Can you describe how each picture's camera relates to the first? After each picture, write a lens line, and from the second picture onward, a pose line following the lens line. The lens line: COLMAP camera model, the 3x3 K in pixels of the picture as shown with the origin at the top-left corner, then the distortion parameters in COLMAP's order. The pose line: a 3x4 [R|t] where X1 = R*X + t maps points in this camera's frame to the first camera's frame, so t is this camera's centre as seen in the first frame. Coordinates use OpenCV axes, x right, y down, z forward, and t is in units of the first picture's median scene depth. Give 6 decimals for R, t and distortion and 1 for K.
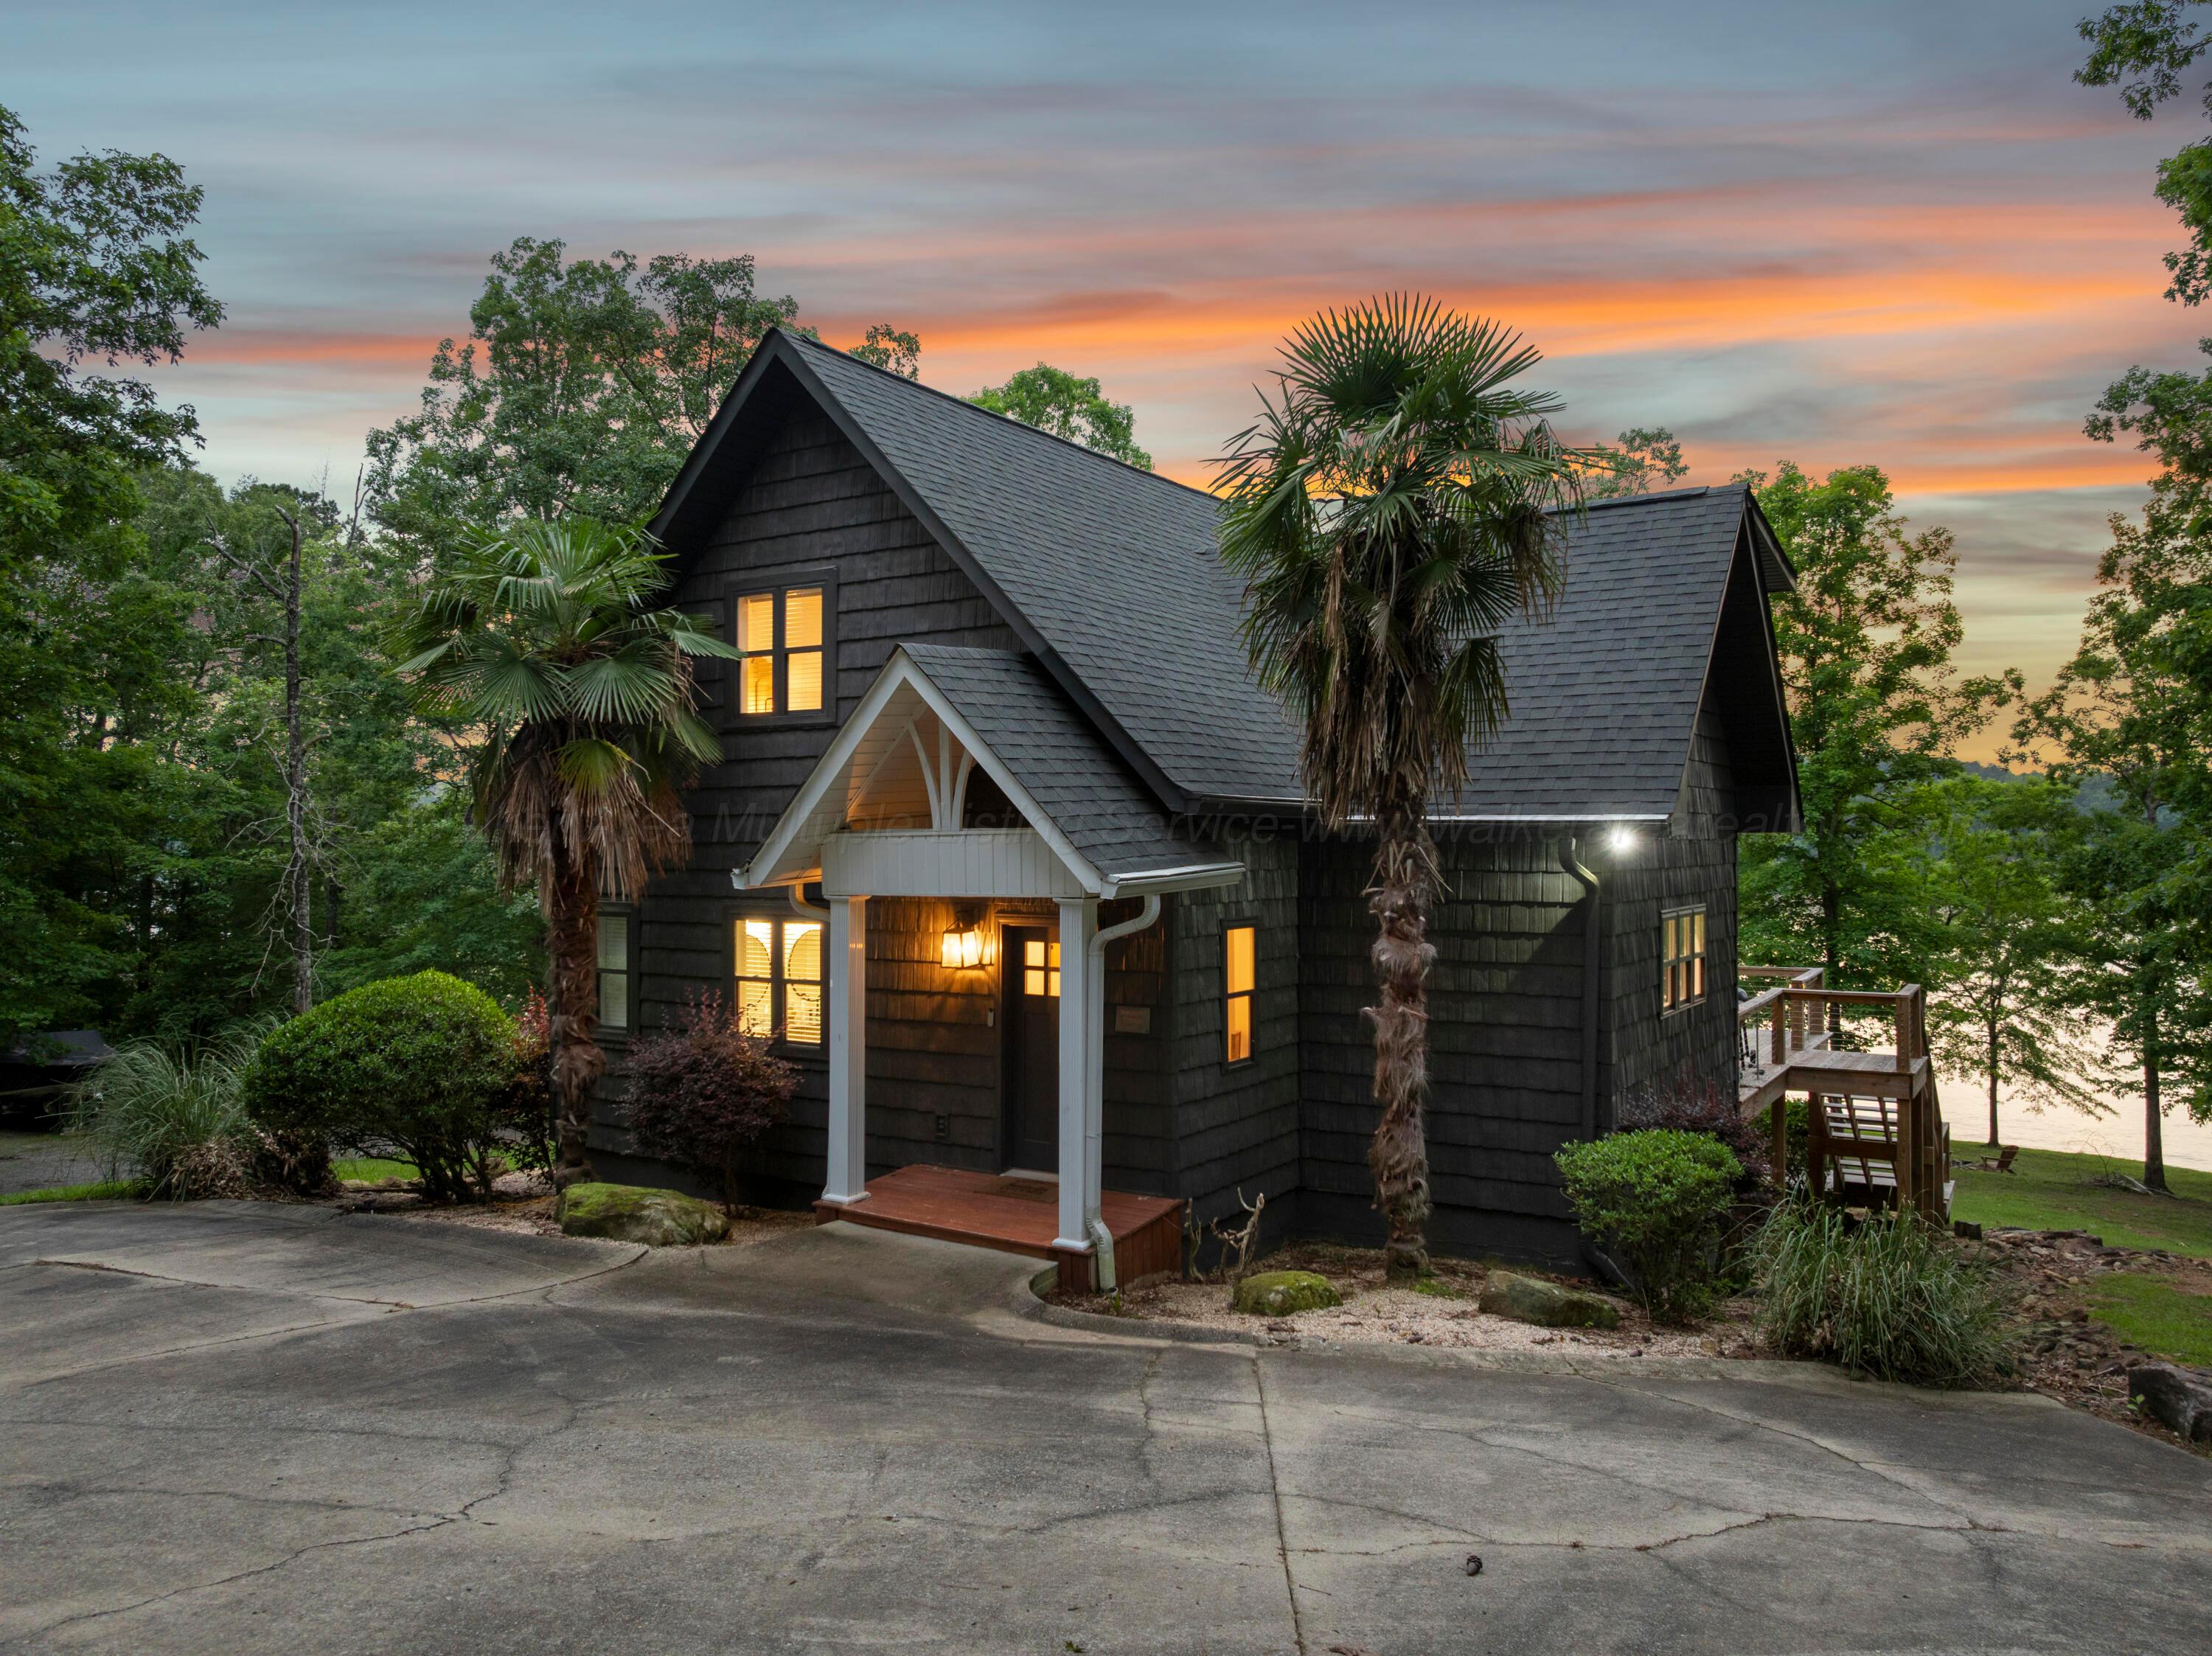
lens RADIAL K [[1559.1, 0, 1108.5], [0, 1559.1, 827.9], [0, 0, 1]] dist [-0.027187, -0.000812]
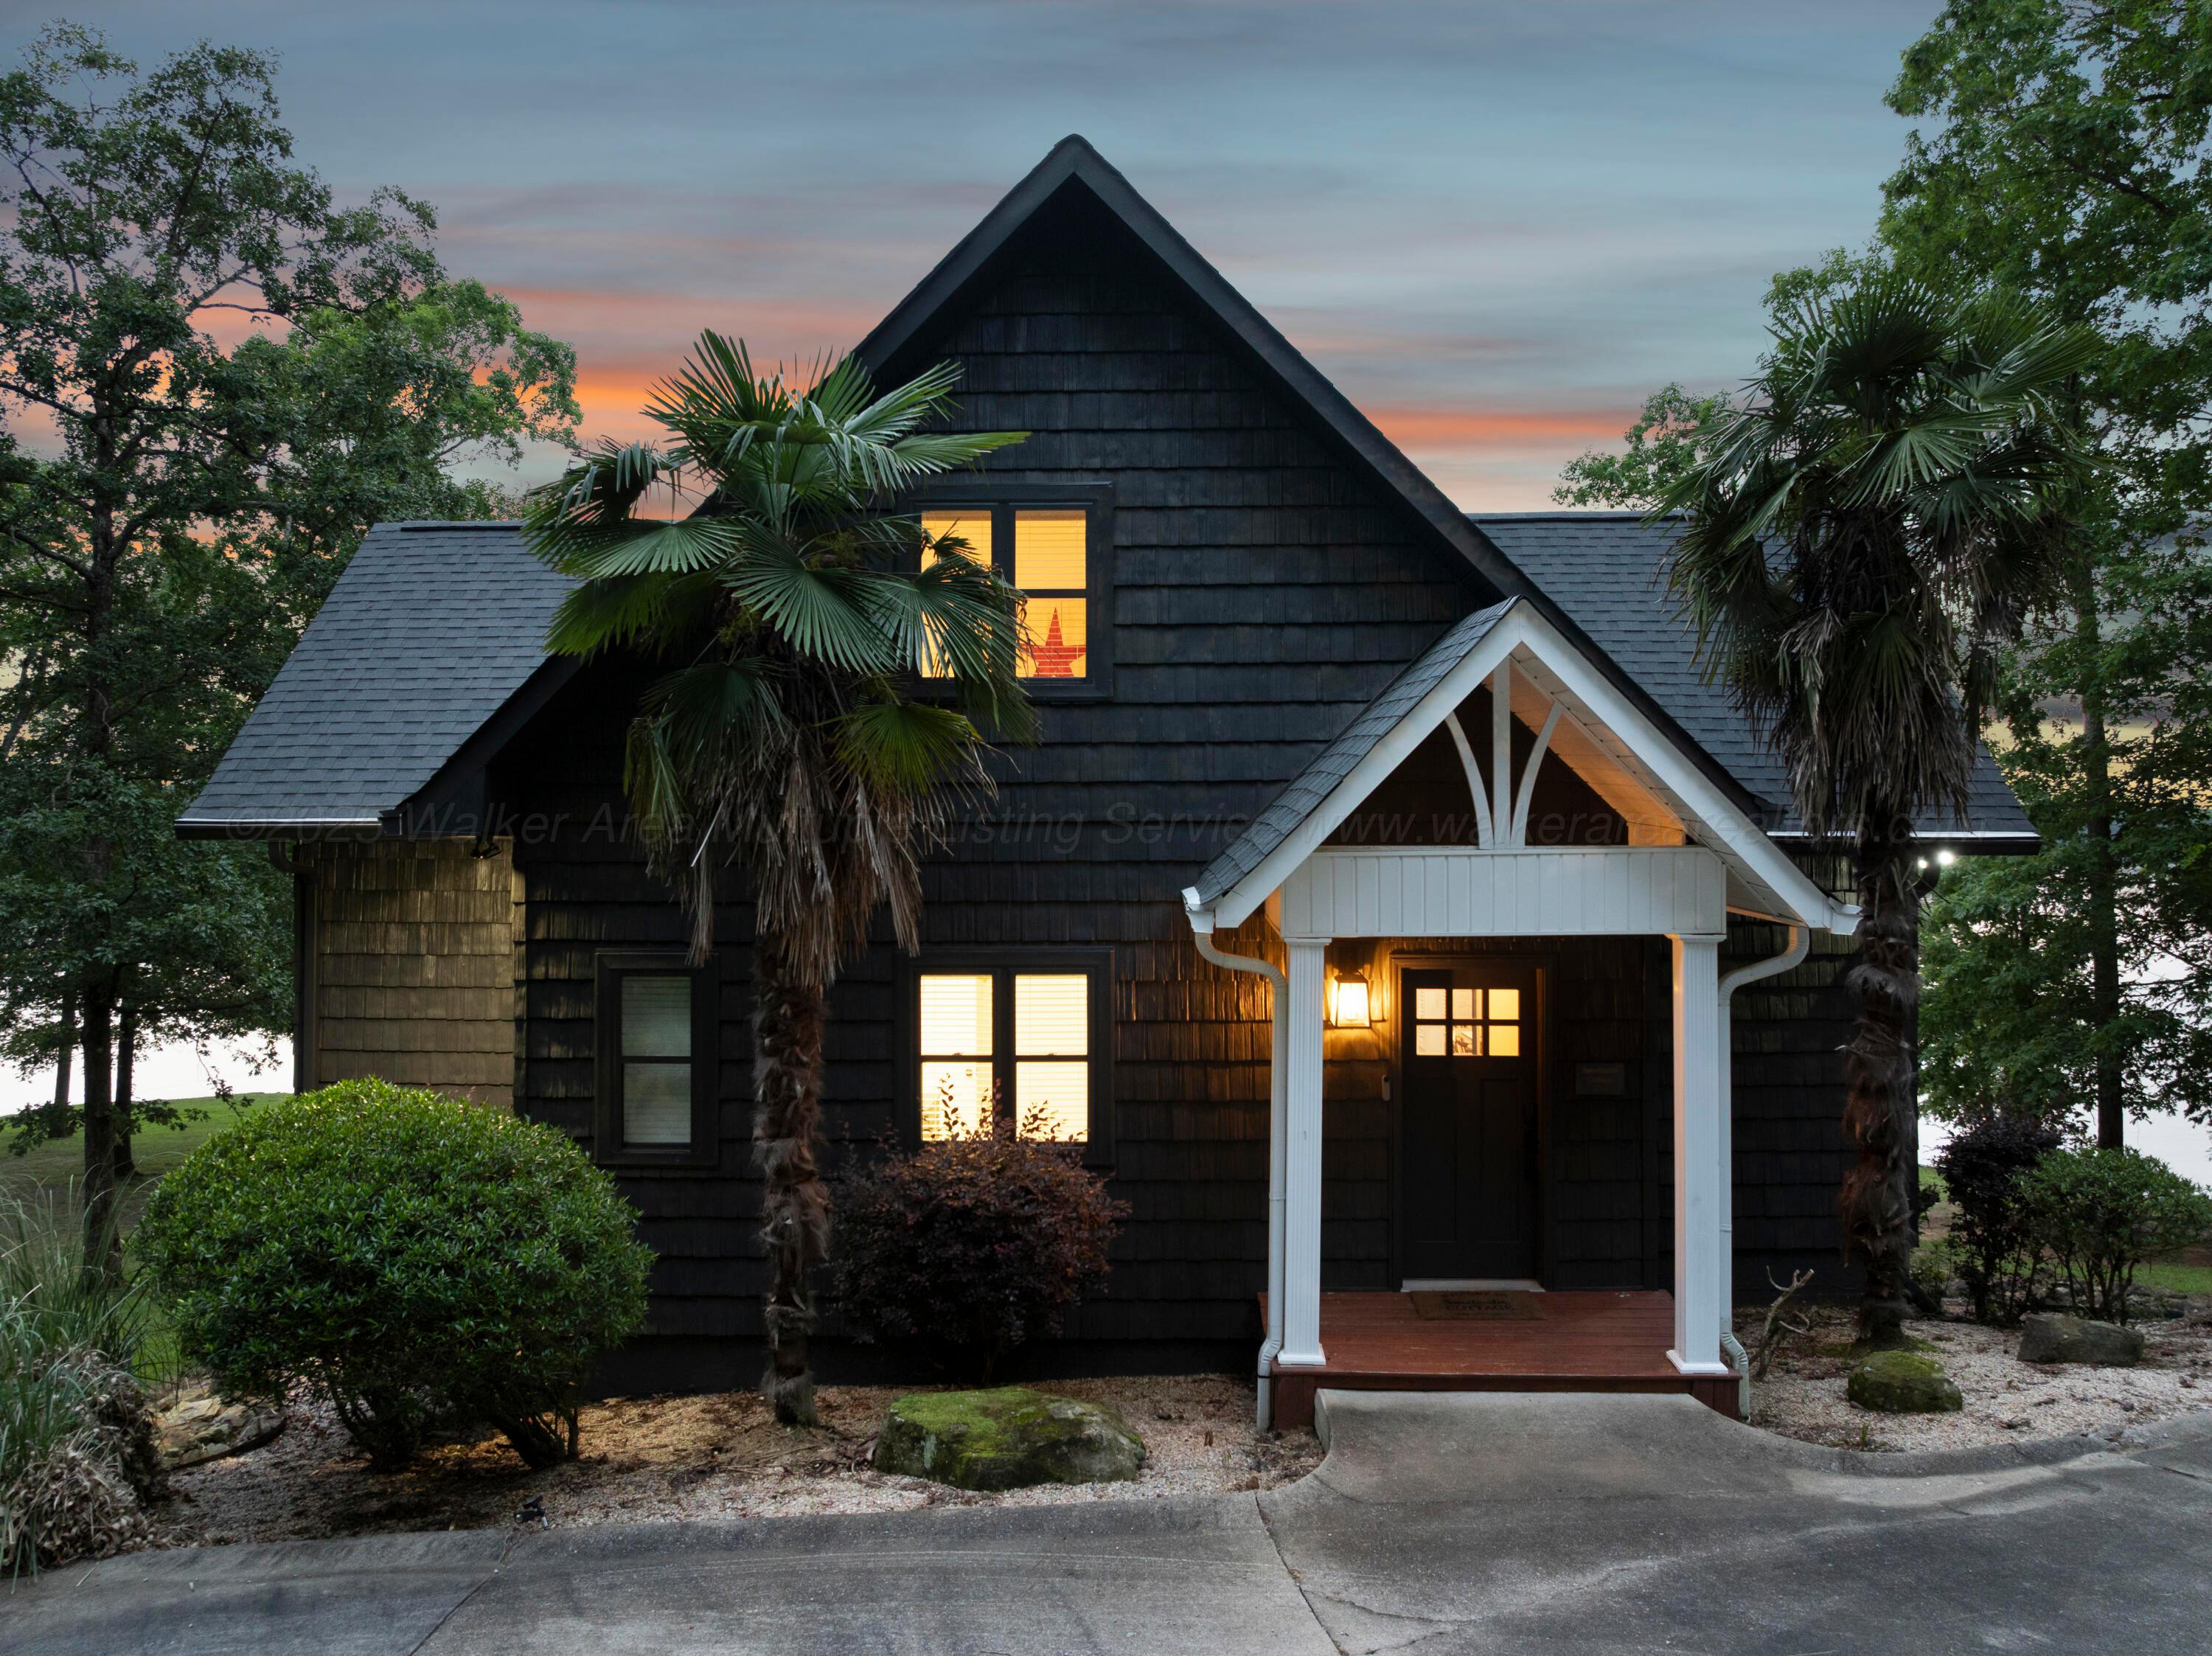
lens RADIAL K [[1559.1, 0, 1105.5], [0, 1559.1, 832.8], [0, 0, 1]] dist [-0.027187, -0.000812]
pose [[0.853262, 0.006900, 0.521437, -0.603701], [-0.004316, 0.999972, -0.006170, -0.000211], [-0.521465, 0.003014, 0.853267, 0.415875]]
